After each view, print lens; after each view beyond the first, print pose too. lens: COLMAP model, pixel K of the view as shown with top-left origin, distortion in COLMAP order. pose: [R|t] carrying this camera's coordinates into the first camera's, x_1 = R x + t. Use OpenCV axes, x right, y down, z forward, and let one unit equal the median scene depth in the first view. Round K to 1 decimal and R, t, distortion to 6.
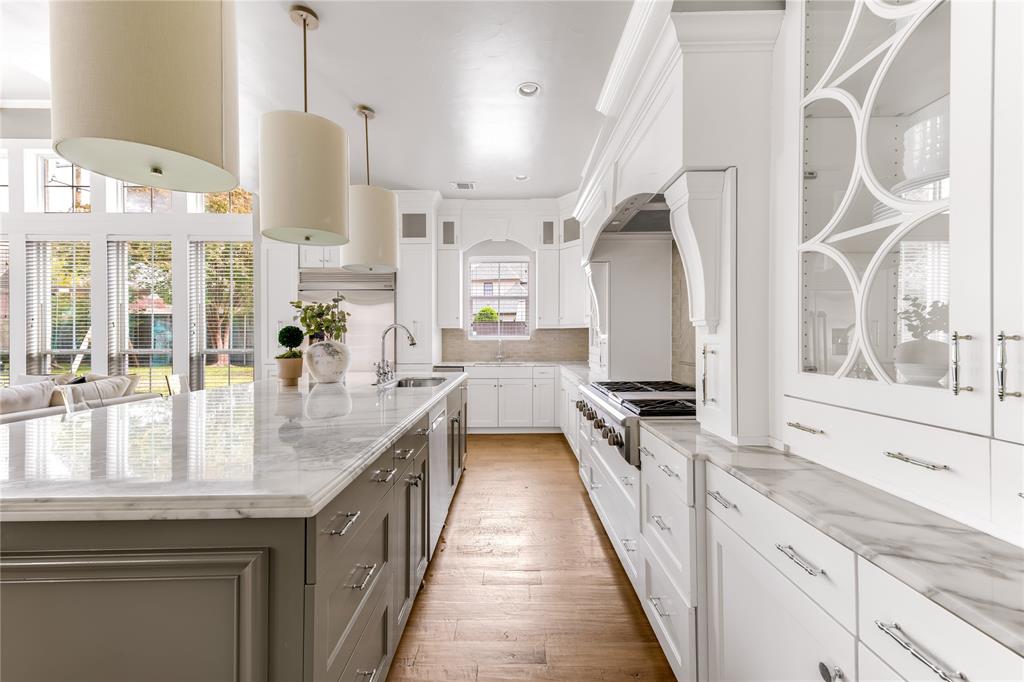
lens RADIAL K [[412.6, 0, 521.0], [0, 412.6, 342.4], [0, 0, 1]] dist [0.024154, -0.000055]
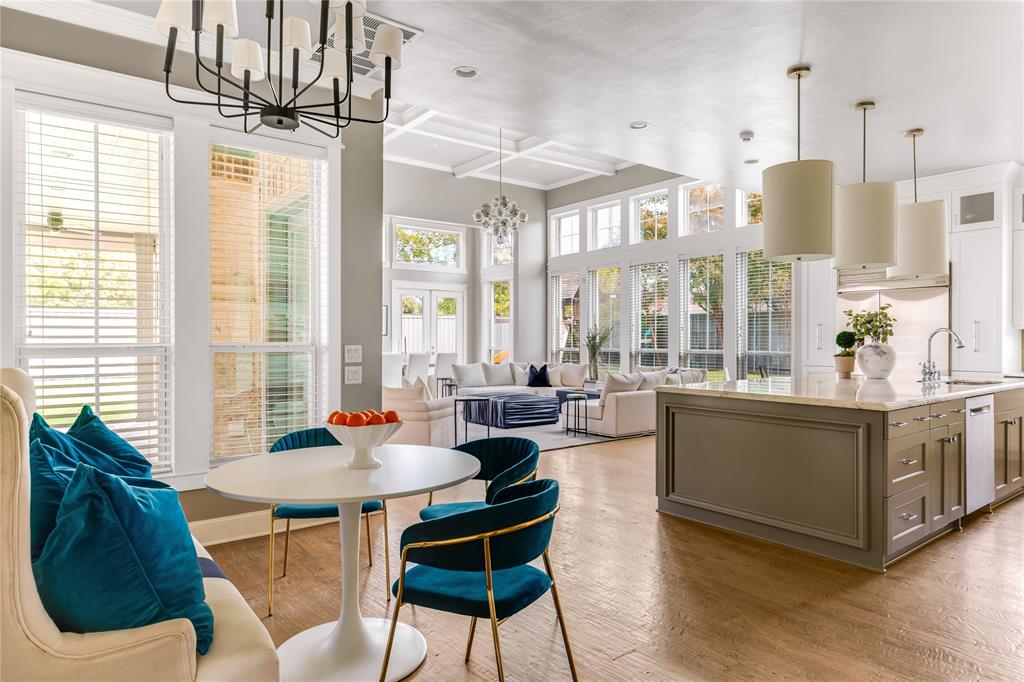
lens RADIAL K [[611.3, 0, 510.4], [0, 611.3, 337.7], [0, 0, 1]] dist [-0.003311, 0.003171]
pose [[0.588535, 0.000785, -0.808471, 0.254111], [-0.012920, 0.999881, -0.008434, 0.006902], [0.808368, 0.015409, 0.588475, -0.670371]]
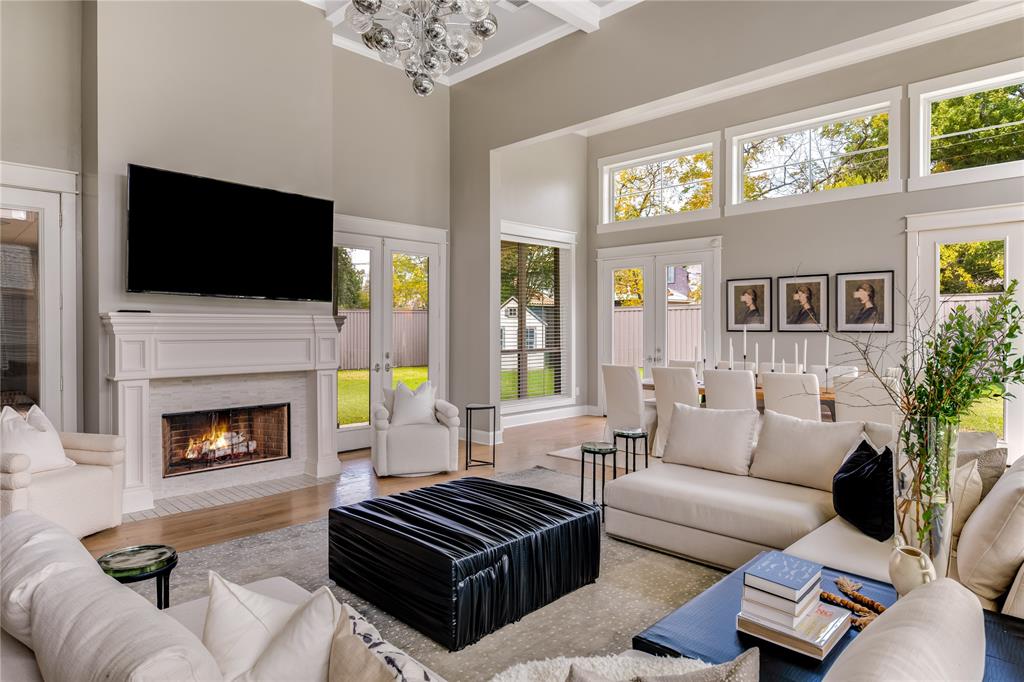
lens RADIAL K [[603.4, 0, 527.9], [0, 603.4, 333.4], [0, 0, 1]] dist [0.001020, 0.001094]
pose [[-0.708375, 0.005404, -0.705815, -1.192317], [-0.010841, 0.999769, 0.018535, -0.047079], [0.705753, 0.020781, -0.708154, 1.449621]]
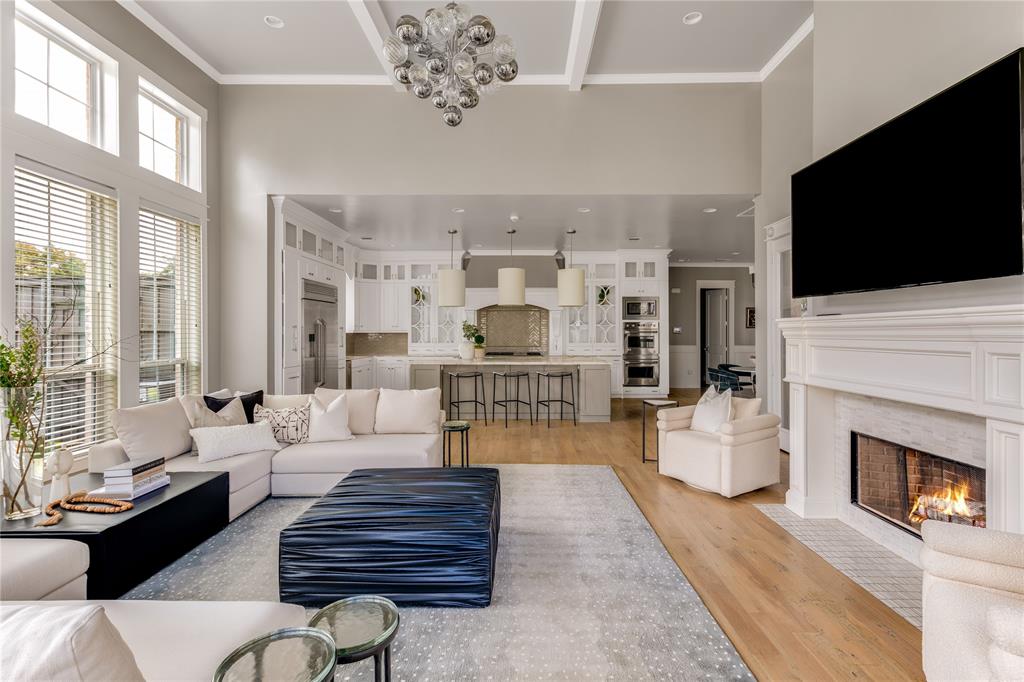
lens RADIAL K [[471.6, 0, 514.9], [0, 471.6, 327.1], [0, 0, 1]] dist [0.021313, 0.000129]
pose [[0.026477, 0.011347, 0.999585, -2.495425], [0.015937, 0.999804, -0.011772, -0.036793], [-0.999522, 0.016242, 0.026291, 0.581042]]
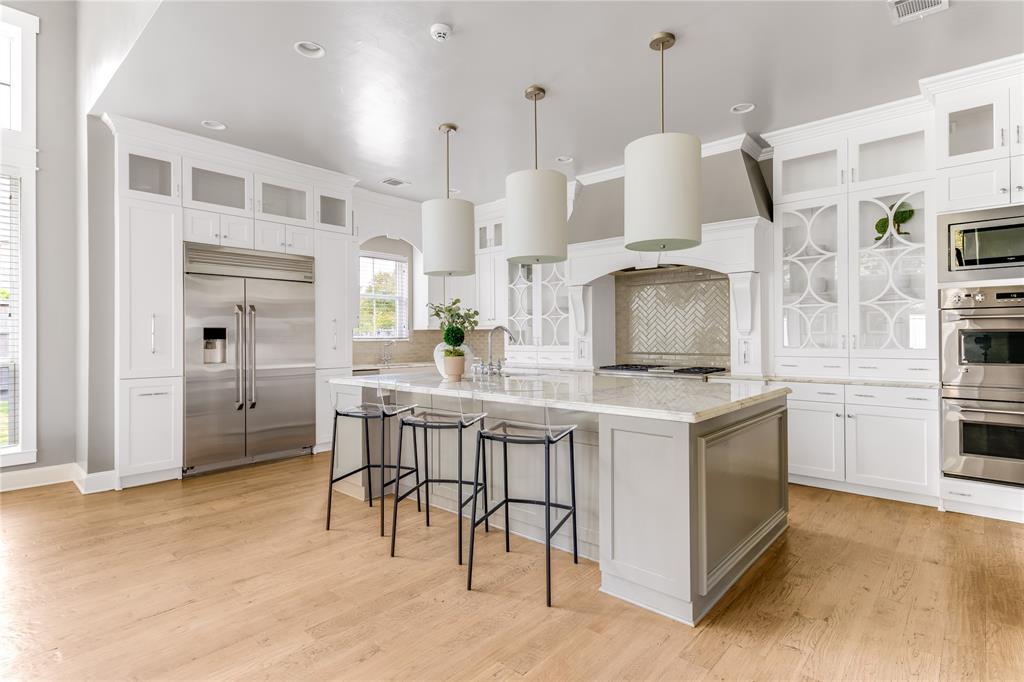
lens RADIAL K [[509.7, 0, 516.4], [0, 509.7, 336.0], [0, 0, 1]] dist [0.001494, -0.000182]
pose [[0.673952, -0.000317, 0.738775, -1.113521], [0.014069, 0.999824, -0.012405, 0.002915], [-0.738641, 0.018754, 0.673838, -0.010263]]
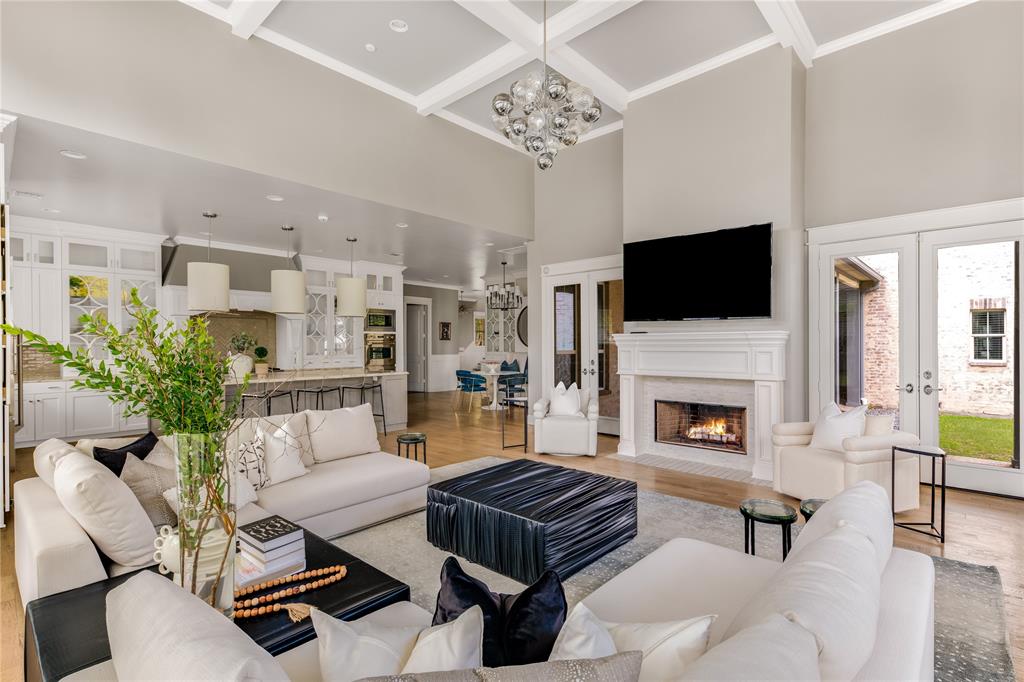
lens RADIAL K [[485.4, 0, 512.0], [0, 485.4, 341.0], [0, 0, 1]] dist [0.017364, 0.000078]
pose [[-0.725781, 0.005532, 0.687903, -2.324614], [0.014426, 0.999870, 0.007180, -0.051416], [-0.687774, 0.015135, -0.725767, 1.457191]]
